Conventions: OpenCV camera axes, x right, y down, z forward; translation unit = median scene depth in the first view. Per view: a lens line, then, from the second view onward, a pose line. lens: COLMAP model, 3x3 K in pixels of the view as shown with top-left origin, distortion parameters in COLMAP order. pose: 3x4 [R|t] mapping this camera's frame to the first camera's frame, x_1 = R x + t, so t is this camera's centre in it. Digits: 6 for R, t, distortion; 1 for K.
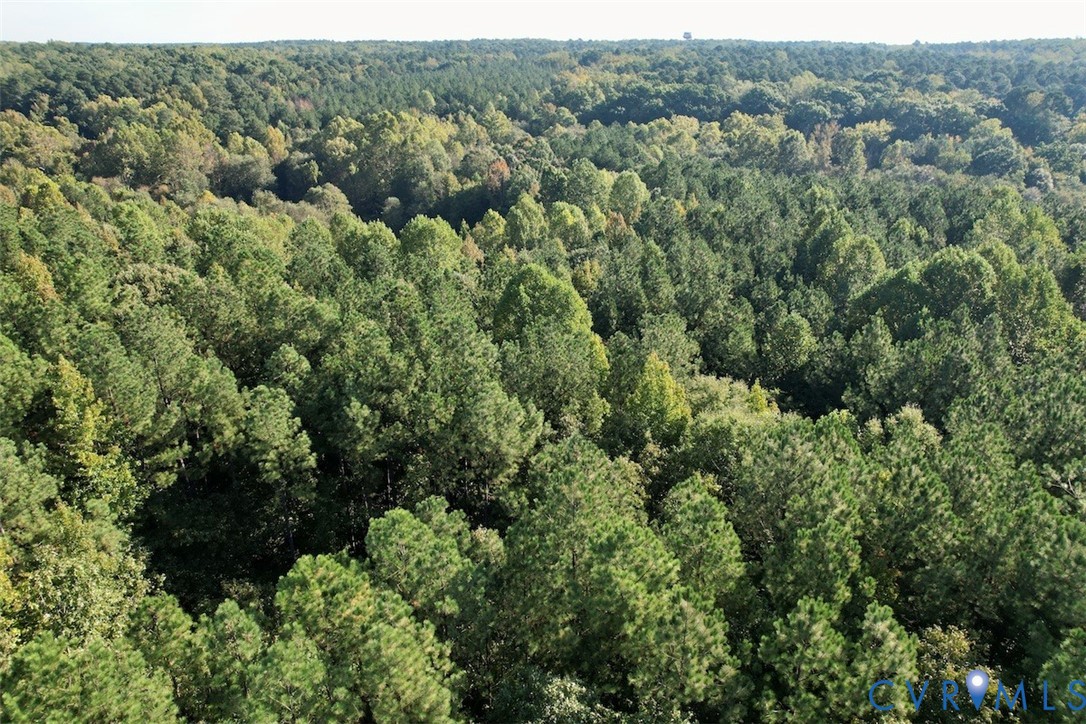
lens RADIAL K [[689.0, 0, 543.0], [0, 689.0, 362.0], [0, 0, 1]] dist [-0.086937, 0.076720]
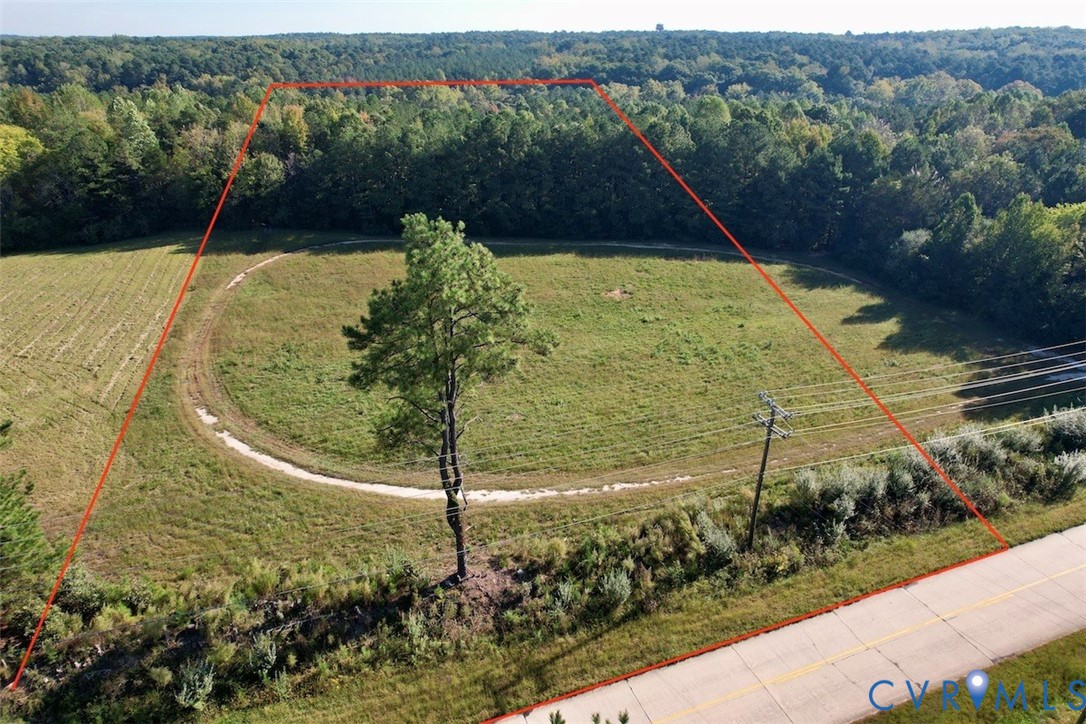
lens RADIAL K [[689.0, 0, 543.0], [0, 689.0, 362.0], [0, 0, 1]] dist [-0.086937, 0.076720]
pose [[0.999933, -0.008046, 0.008271, 0.021778], [0.007961, 0.999915, 0.010295, 0.177167], [-0.008353, -0.010229, 0.999913, -0.374499]]
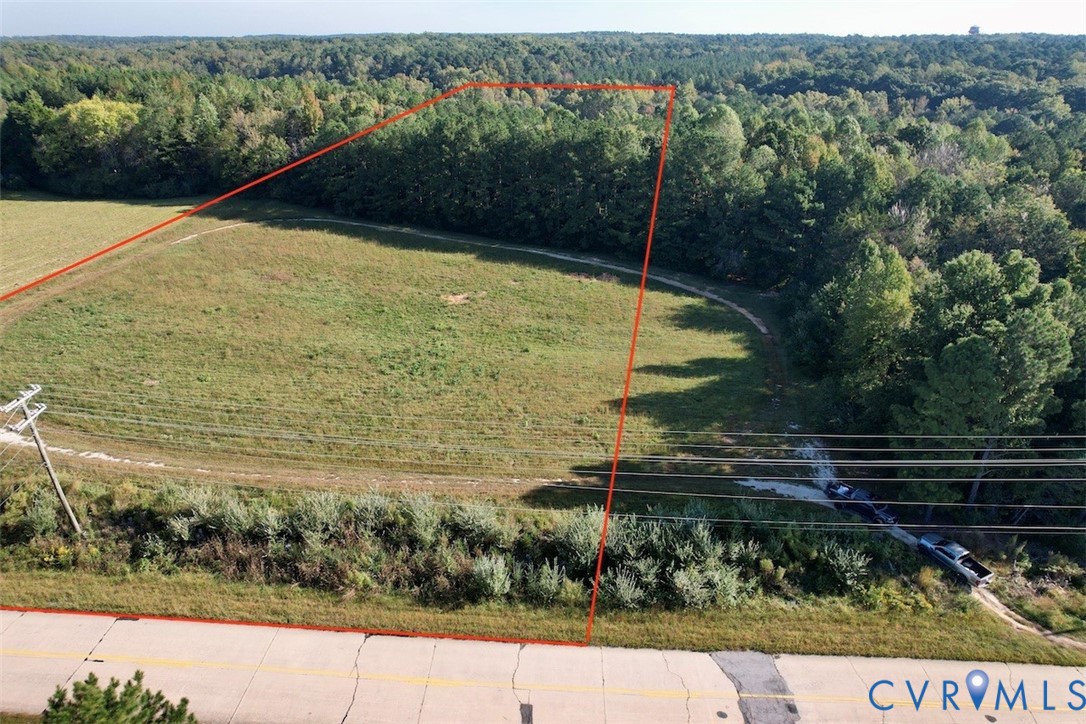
lens RADIAL K [[663.7, 0, 549.7], [0, 663.7, 360.9], [0, 0, 1]] dist [-0.061054, 0.051532]
pose [[0.917196, 0.180366, -0.355273, 0.219089], [-0.173007, 0.983511, 0.052665, 0.153287], [0.358914, 0.013161, 0.933278, -0.324875]]
